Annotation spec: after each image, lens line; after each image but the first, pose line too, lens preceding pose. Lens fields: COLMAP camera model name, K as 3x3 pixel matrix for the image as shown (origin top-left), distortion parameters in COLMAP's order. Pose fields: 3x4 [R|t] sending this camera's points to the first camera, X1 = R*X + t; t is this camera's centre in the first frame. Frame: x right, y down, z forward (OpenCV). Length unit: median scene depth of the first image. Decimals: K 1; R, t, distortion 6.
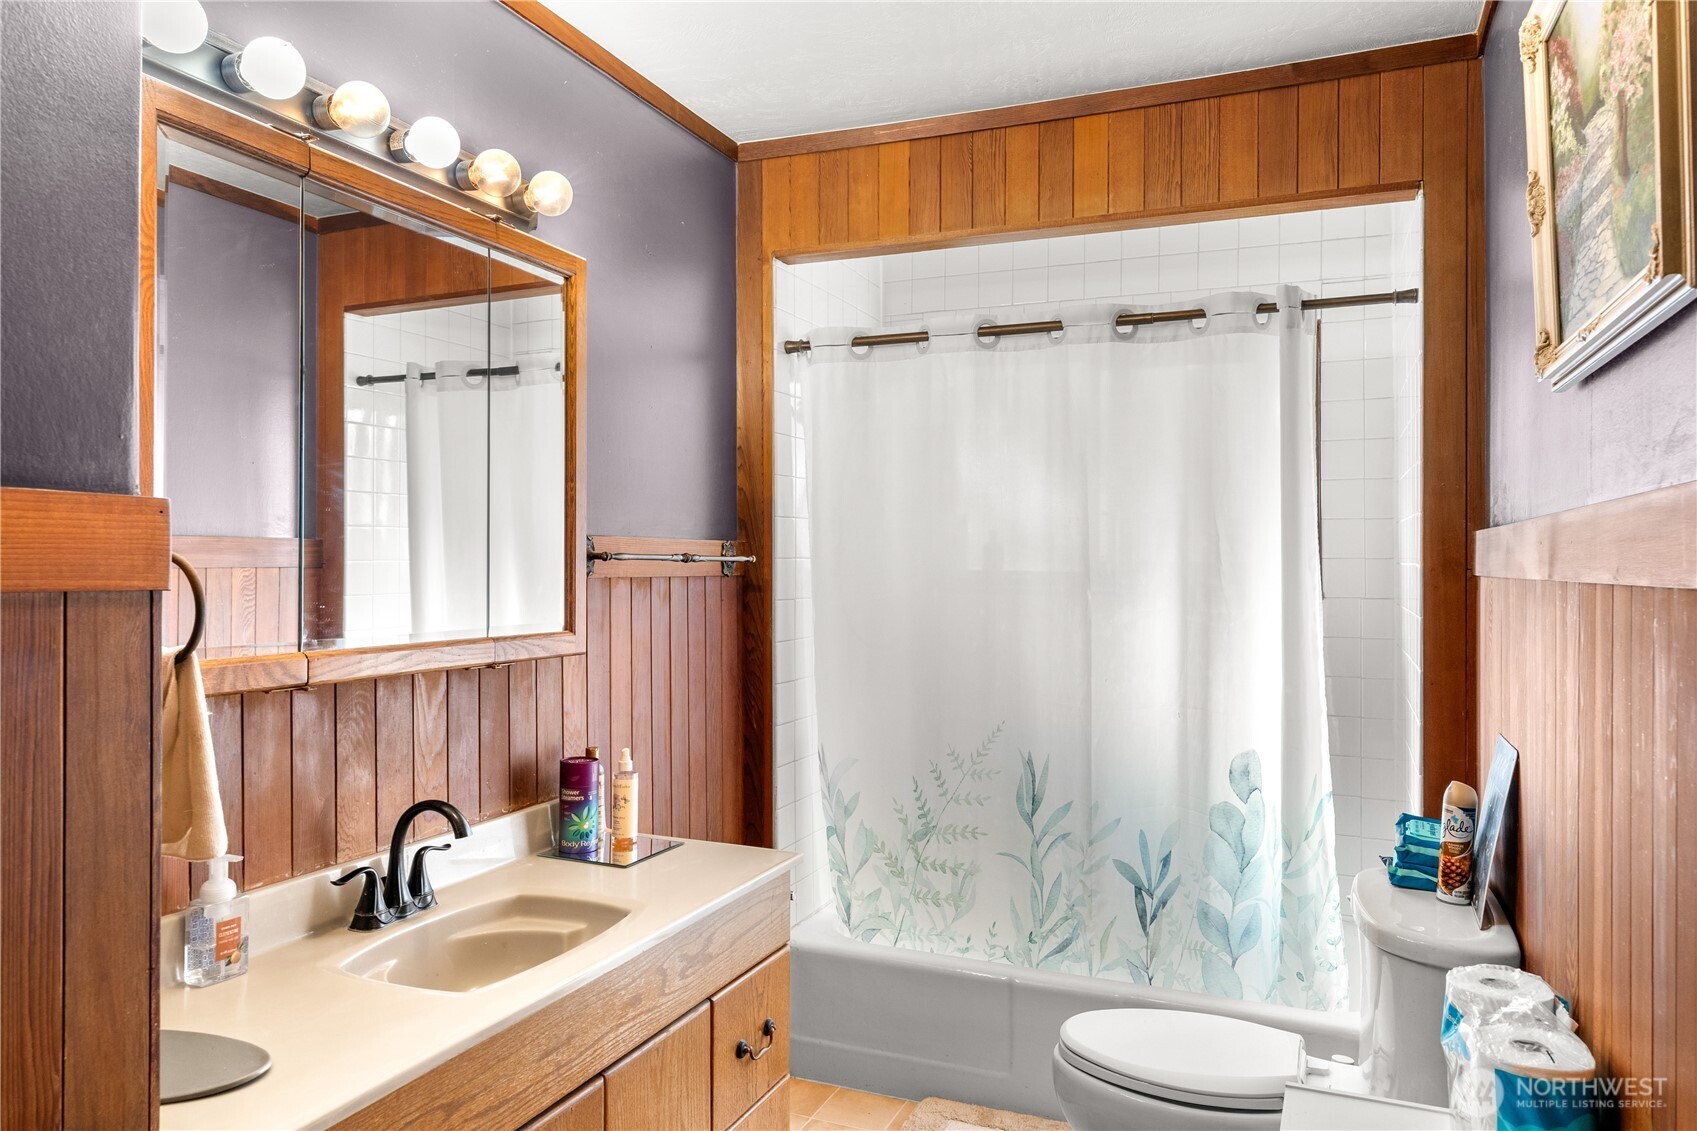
lens RADIAL K [[1127.6, 0, 846.3], [0, 1127.6, 571.8], [0, 0, 1]] dist [-0.002292, -0.003919]
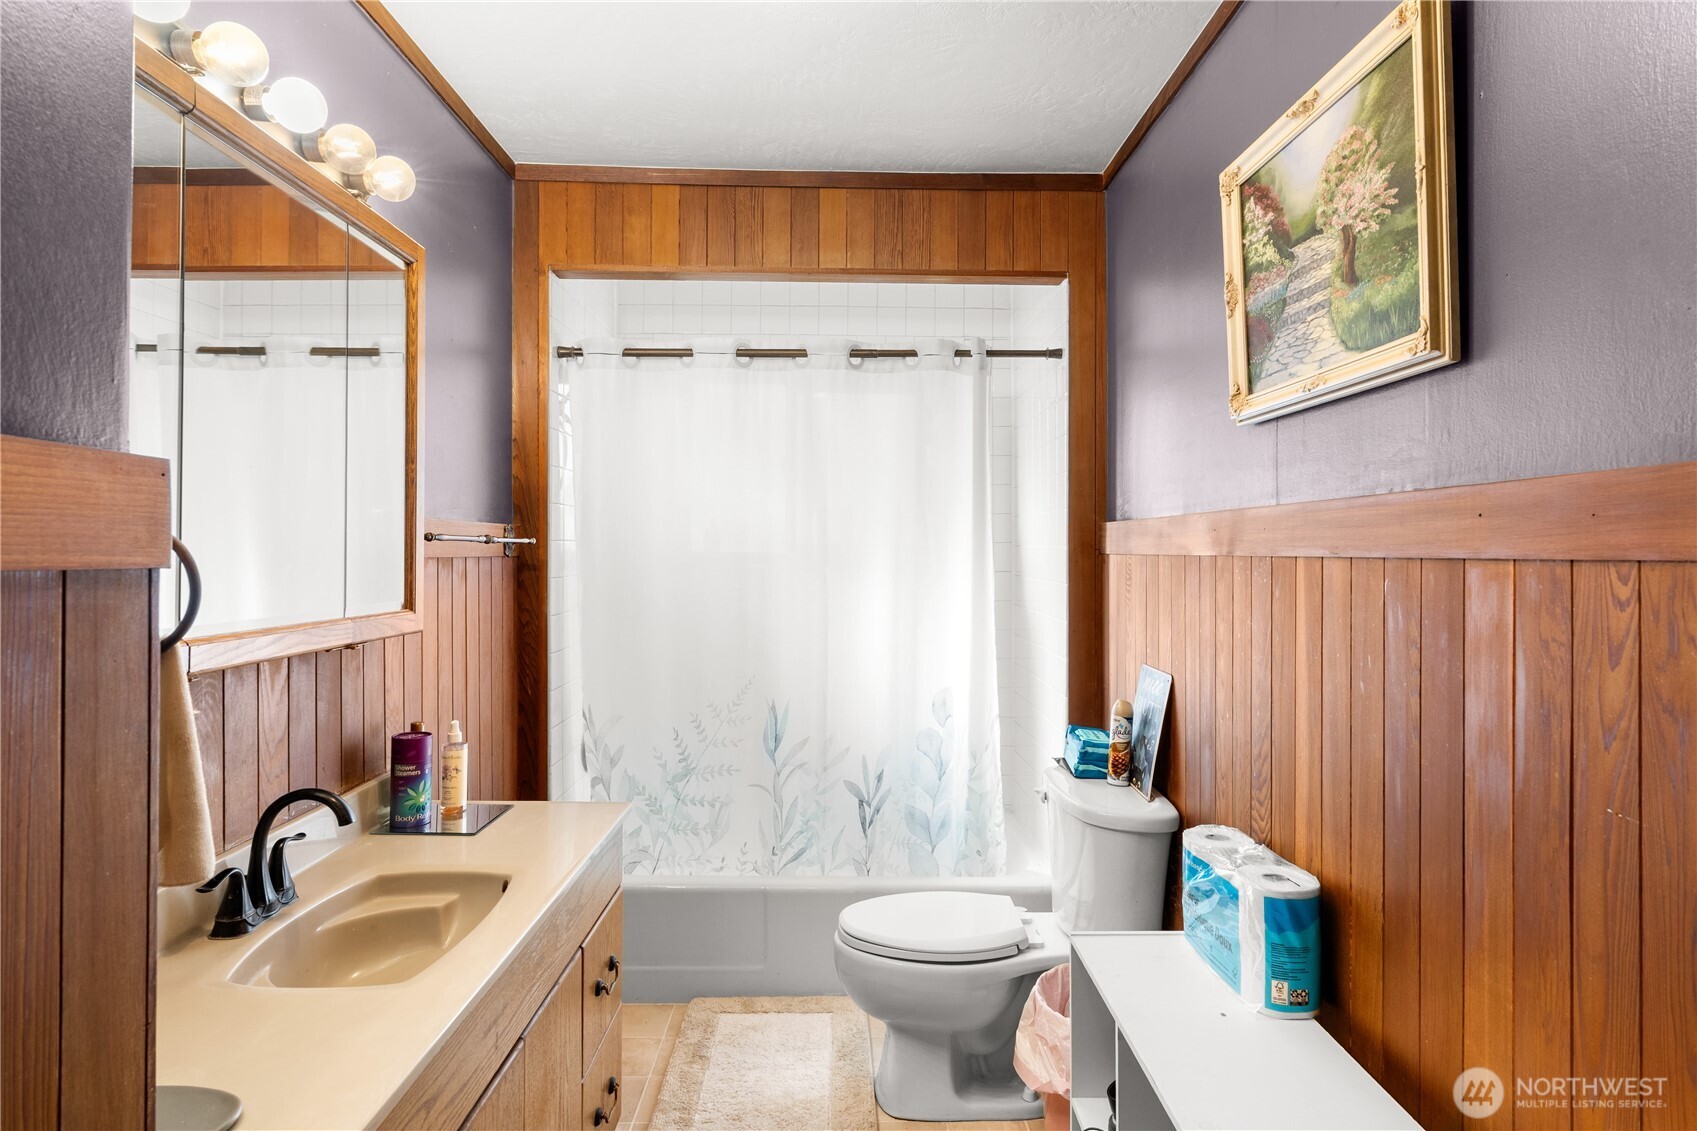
lens RADIAL K [[902.3, 0, 850.5], [0, 902.3, 550.2], [0, 0, 1]] dist [-0.008463, 0.000368]
pose [[0.915770, 0.000080, 0.401704, -0.198580], [0.002063, 0.999986, -0.004903, 0.003493], [-0.401698, 0.005319, 0.915757, 0.089217]]
